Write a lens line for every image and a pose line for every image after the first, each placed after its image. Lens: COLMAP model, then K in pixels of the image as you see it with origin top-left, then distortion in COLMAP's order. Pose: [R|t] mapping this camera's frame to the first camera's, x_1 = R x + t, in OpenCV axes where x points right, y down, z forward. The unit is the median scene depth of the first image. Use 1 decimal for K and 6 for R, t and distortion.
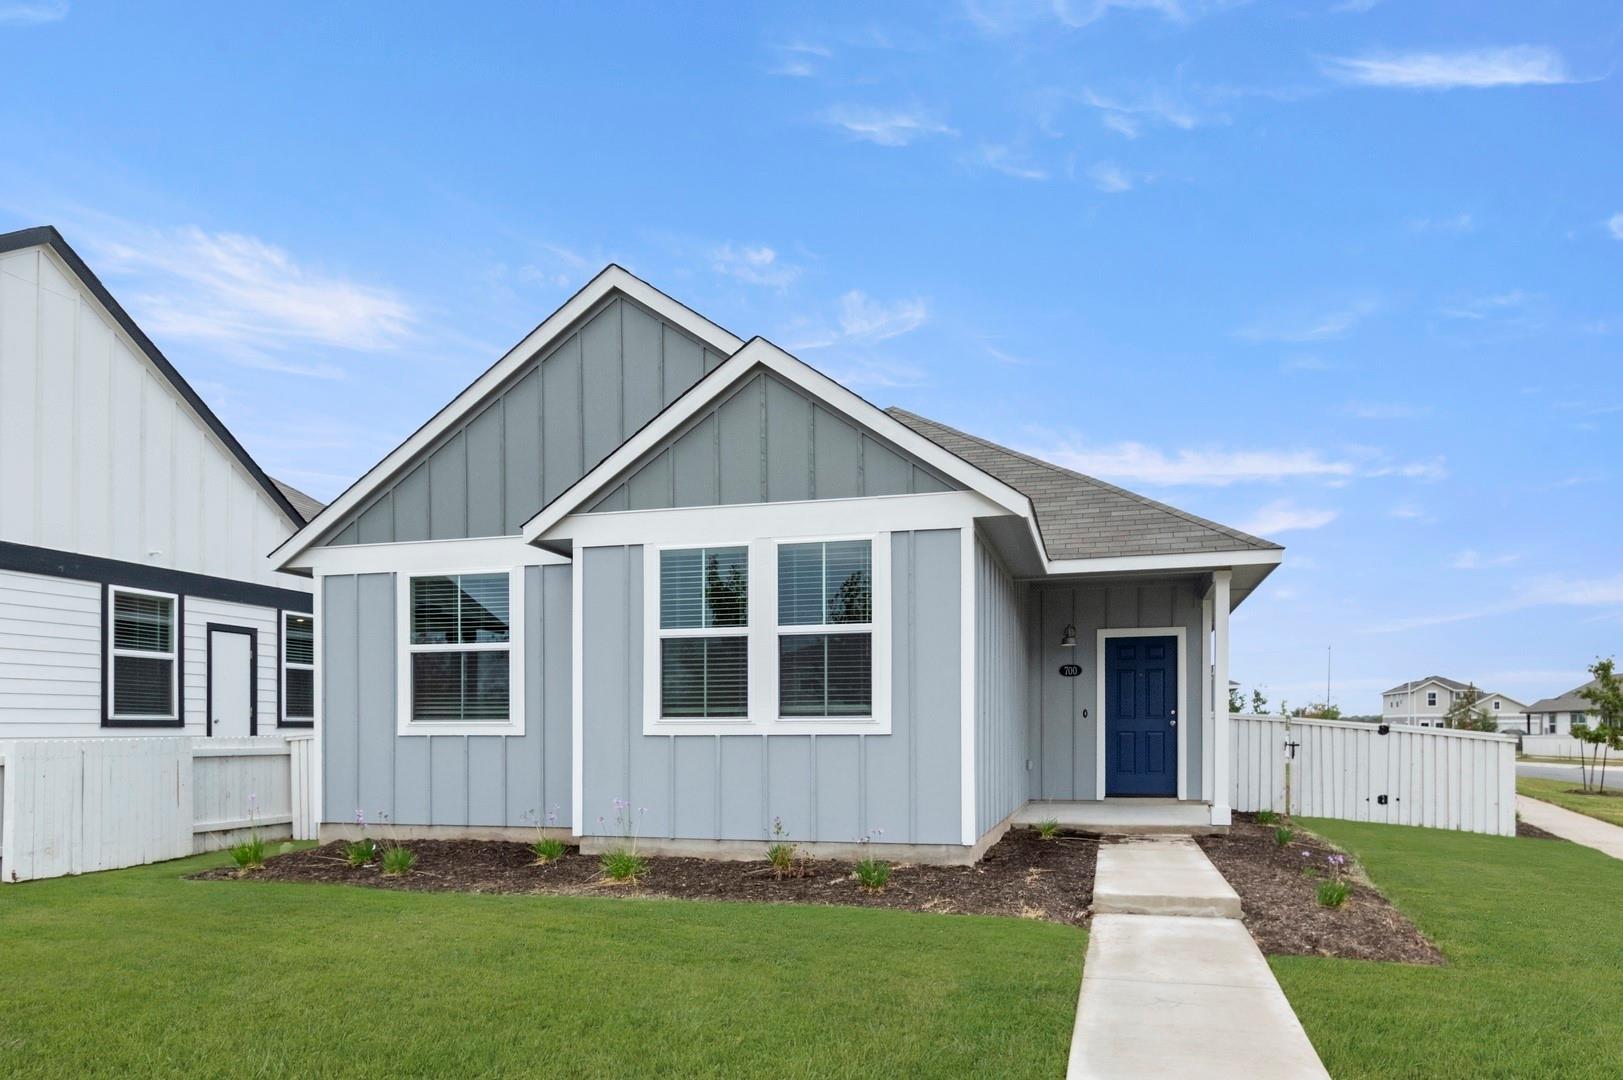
lens RADIAL K [[996.9, 0, 909.6], [0, 996.9, 577.5], [0, 0, 1]] dist [-0.001111, -0.001322]
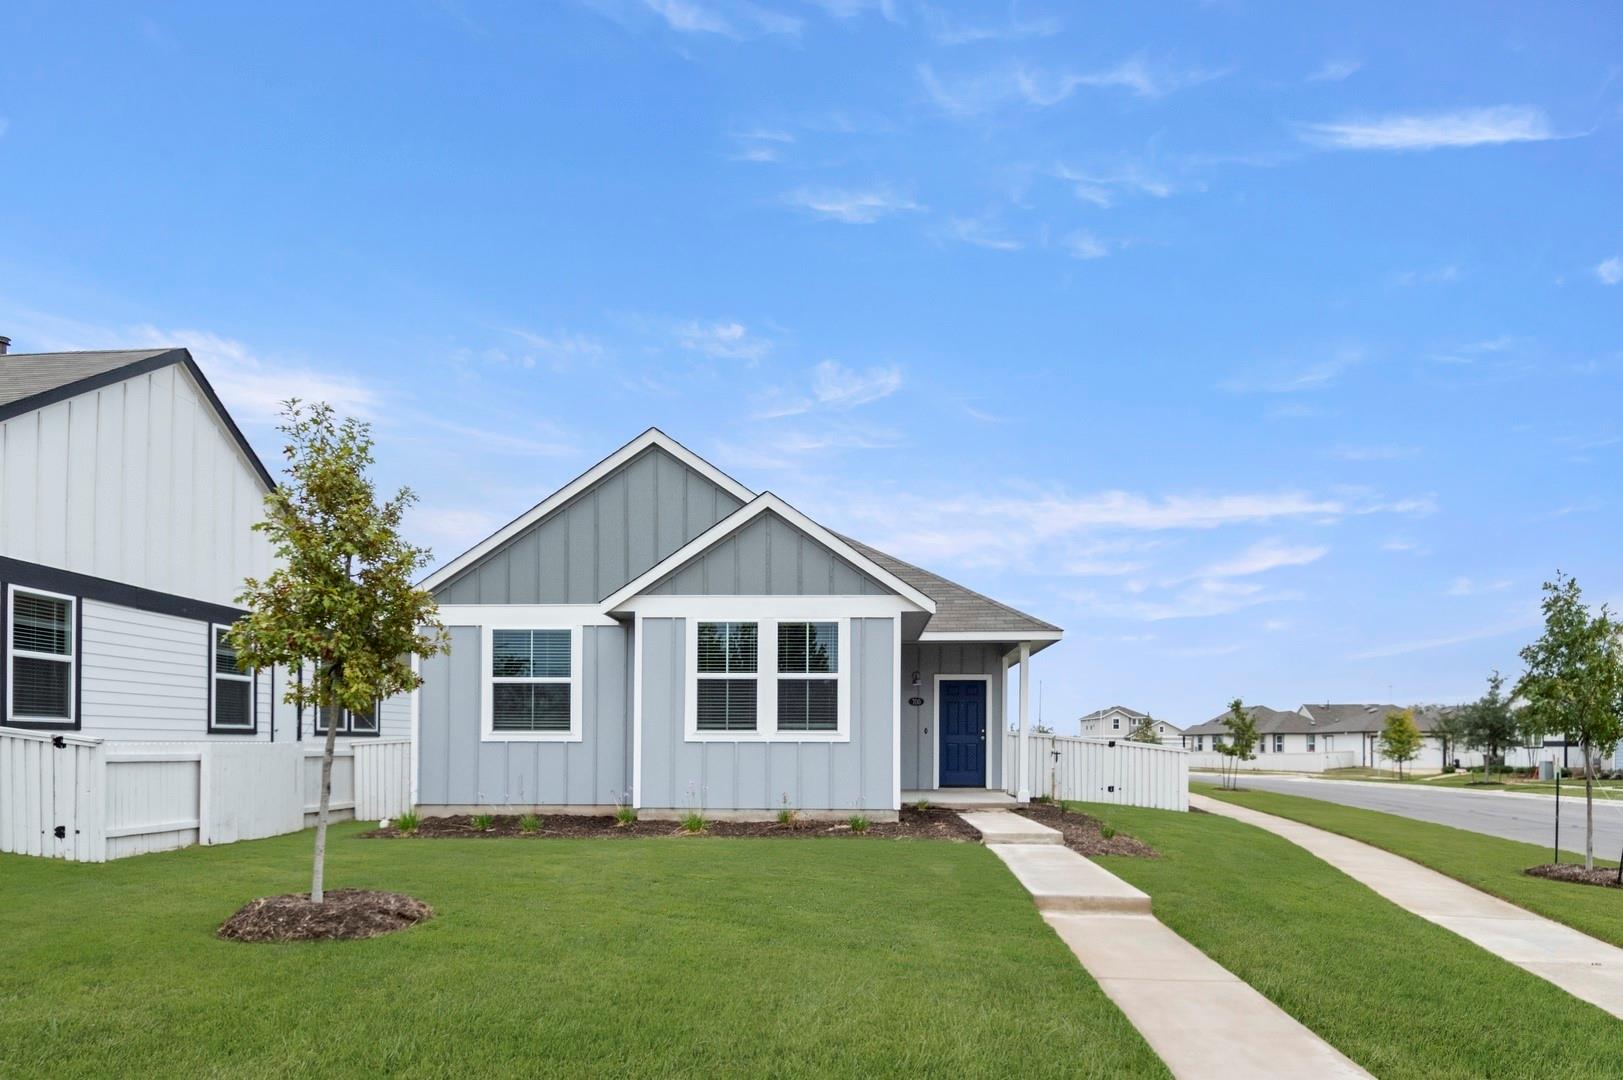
lens RADIAL K [[895.5, 0, 835.7], [0, 895.5, 539.5], [0, 0, 1]] dist [0.027980, -0.032675]
pose [[0.980466, 0.051980, 0.189698, -0.275095], [-0.037638, 0.996208, -0.078442, -0.047790], [-0.193056, 0.069769, 0.978704, -0.380091]]
